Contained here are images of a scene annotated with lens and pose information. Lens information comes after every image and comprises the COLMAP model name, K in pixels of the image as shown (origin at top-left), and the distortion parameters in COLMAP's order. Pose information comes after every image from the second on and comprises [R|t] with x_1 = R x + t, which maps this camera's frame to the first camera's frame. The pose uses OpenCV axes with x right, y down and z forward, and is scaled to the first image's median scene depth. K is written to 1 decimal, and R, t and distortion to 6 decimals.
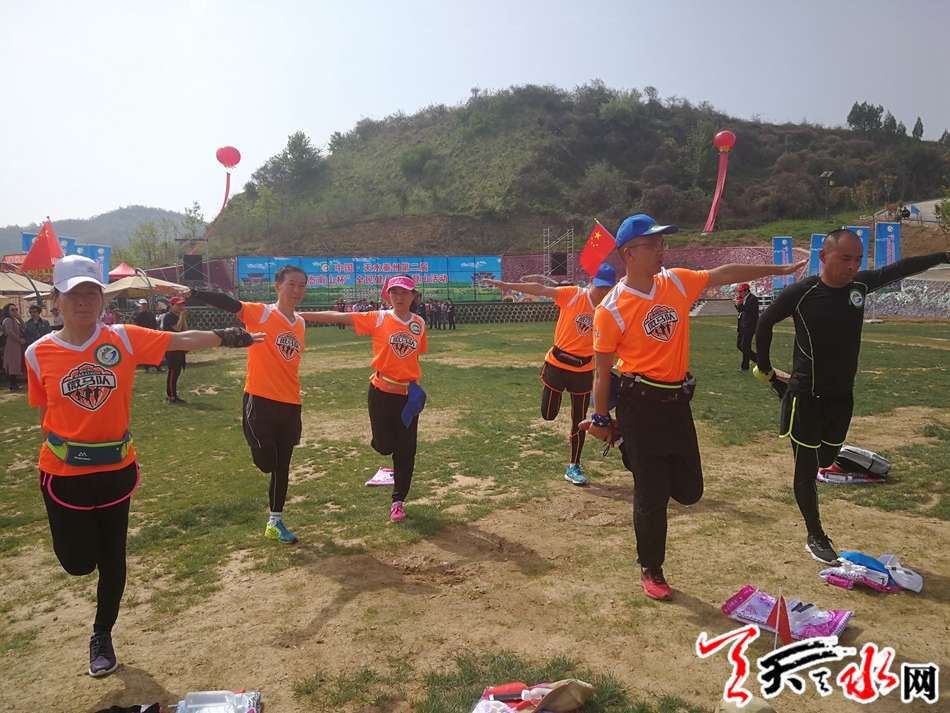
lens RADIAL K [[762.1, 0, 479.3], [0, 762.1, 359.7], [0, 0, 1]] dist [0.052566, -0.061338]
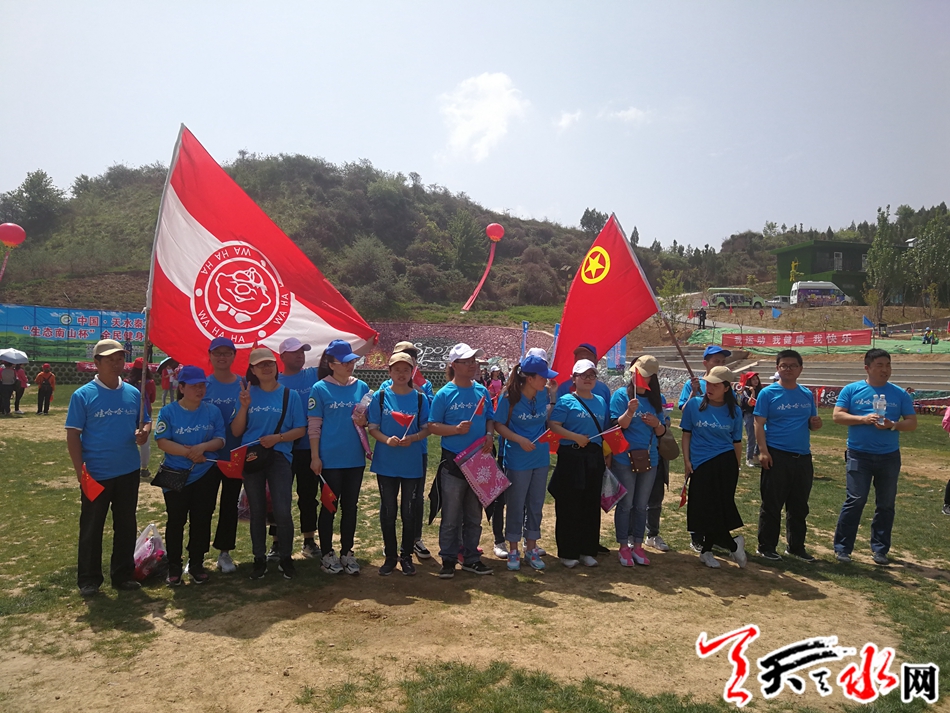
lens RADIAL K [[762.1, 0, 467.9], [0, 762.1, 353.7], [0, 0, 1]] dist [0.052566, -0.061338]
pose [[0.951997, 0.053216, 0.301447, -0.014645], [-0.024013, 0.994721, -0.099770, 0.000140], [-0.305165, 0.087742, 0.948249, -0.010409]]
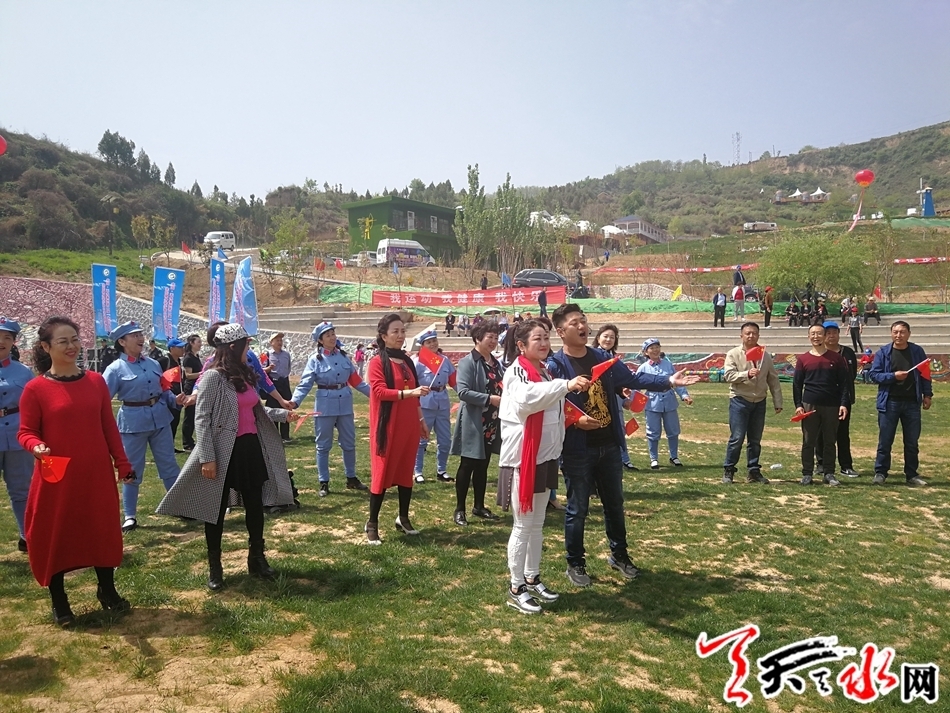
lens RADIAL K [[762.1, 0, 476.2], [0, 762.1, 360.0], [0, 0, 1]] dist [0.052566, -0.061338]
pose [[0.562170, 0.006397, 0.826997, -0.002093], [0.049732, 0.997899, -0.041525, -0.013835], [-0.825525, 0.064472, 0.560671, 0.180565]]
